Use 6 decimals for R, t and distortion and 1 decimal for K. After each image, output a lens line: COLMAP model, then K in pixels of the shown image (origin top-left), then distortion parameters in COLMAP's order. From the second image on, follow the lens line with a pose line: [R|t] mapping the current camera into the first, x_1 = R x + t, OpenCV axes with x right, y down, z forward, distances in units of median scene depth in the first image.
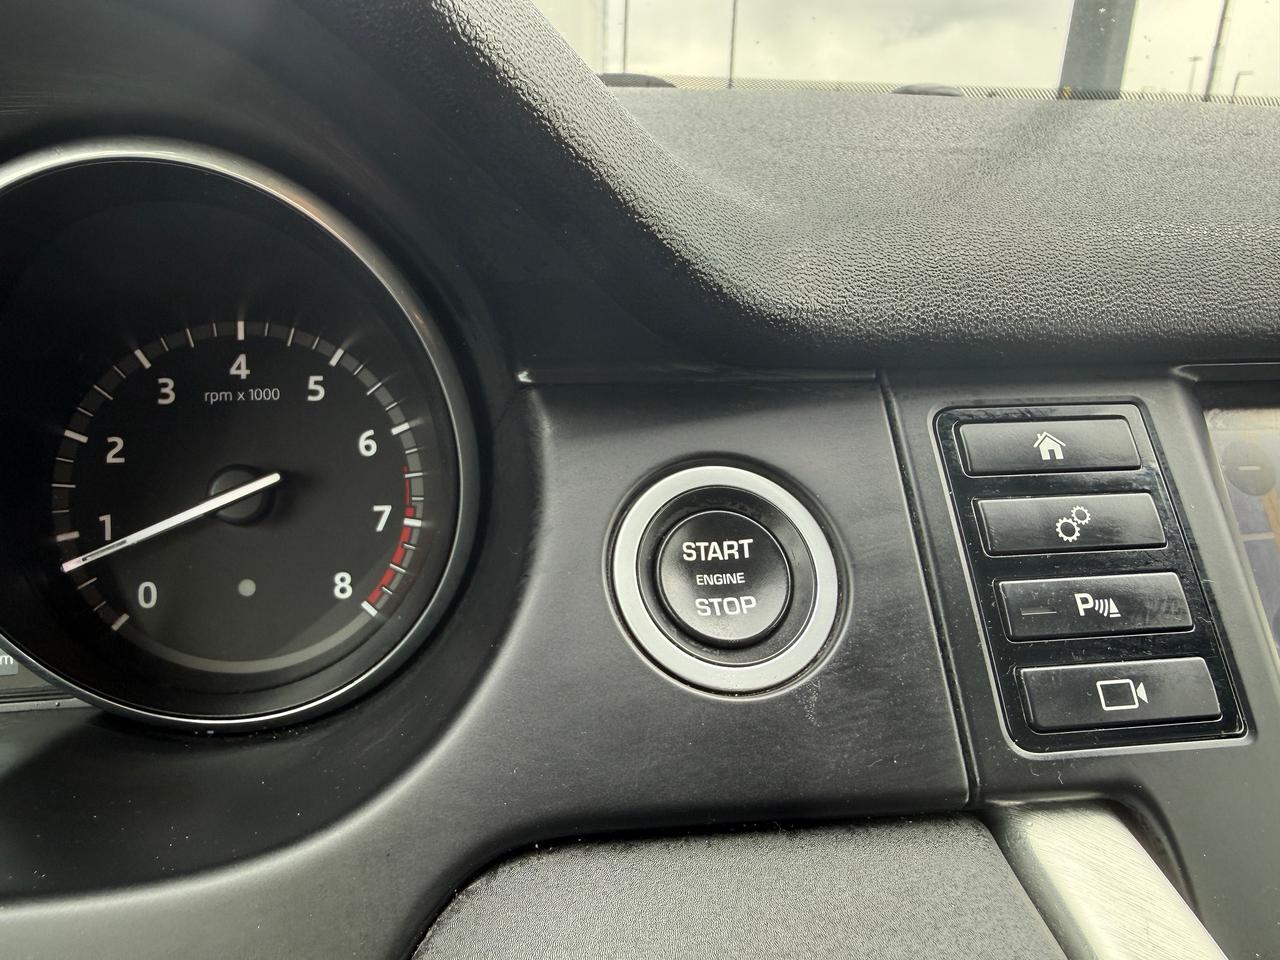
lens RADIAL K [[910.1, 0, 576.9], [0, 910.1, 481.4], [0, 0, 1]] dist [-0.004659, -0.006961]
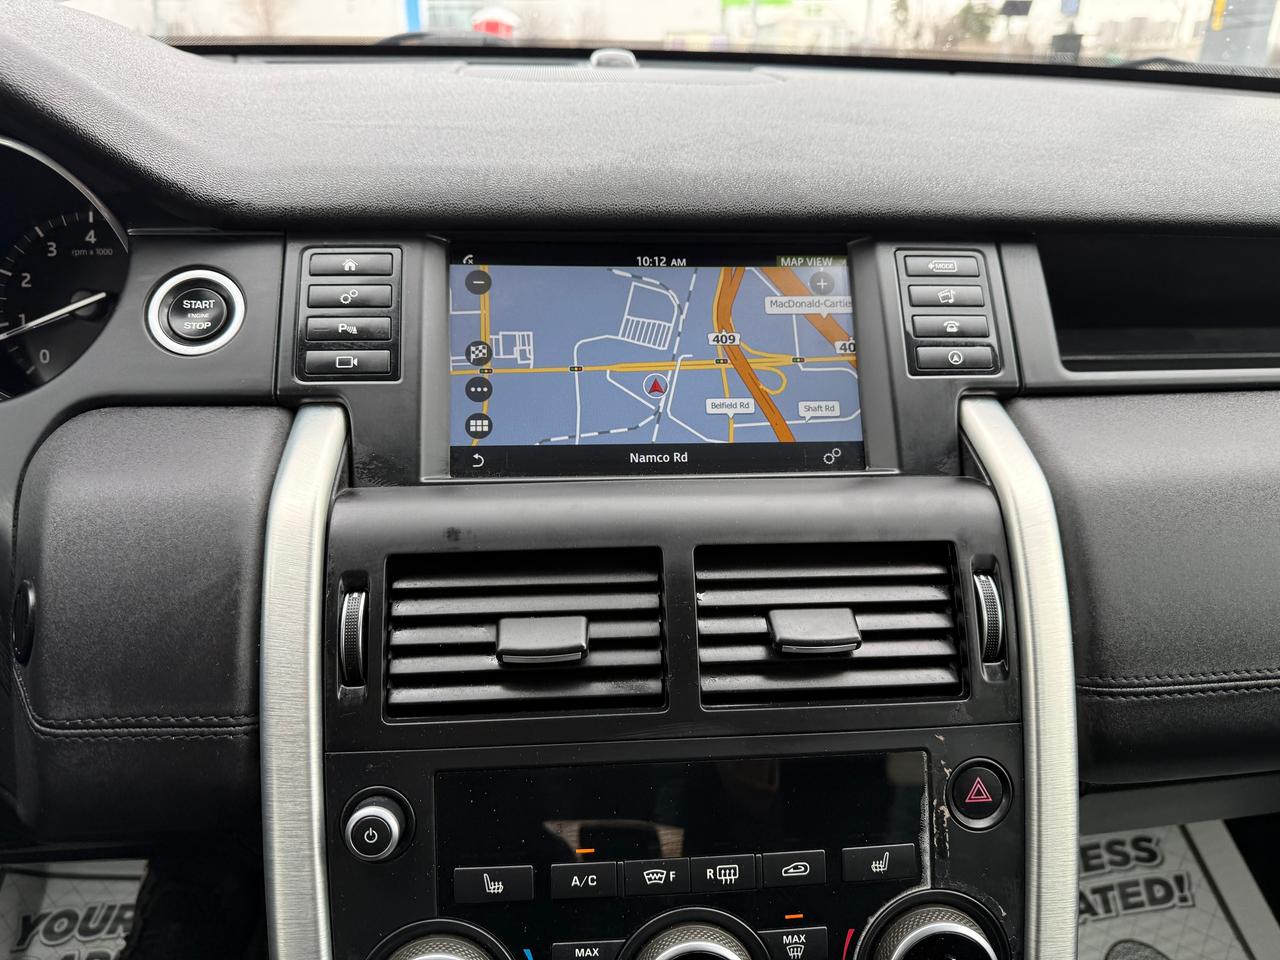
lens RADIAL K [[910.1, 0, 644.9], [0, 910.1, 477.6], [0, 0, 1]] dist [-0.004659, -0.006961]
pose [[0.997924, 0.025135, -0.059292, 0.891235], [-0.019428, 0.995293, 0.094943, 0.168269], [0.061399, -0.093594, 0.993715, -0.832389]]
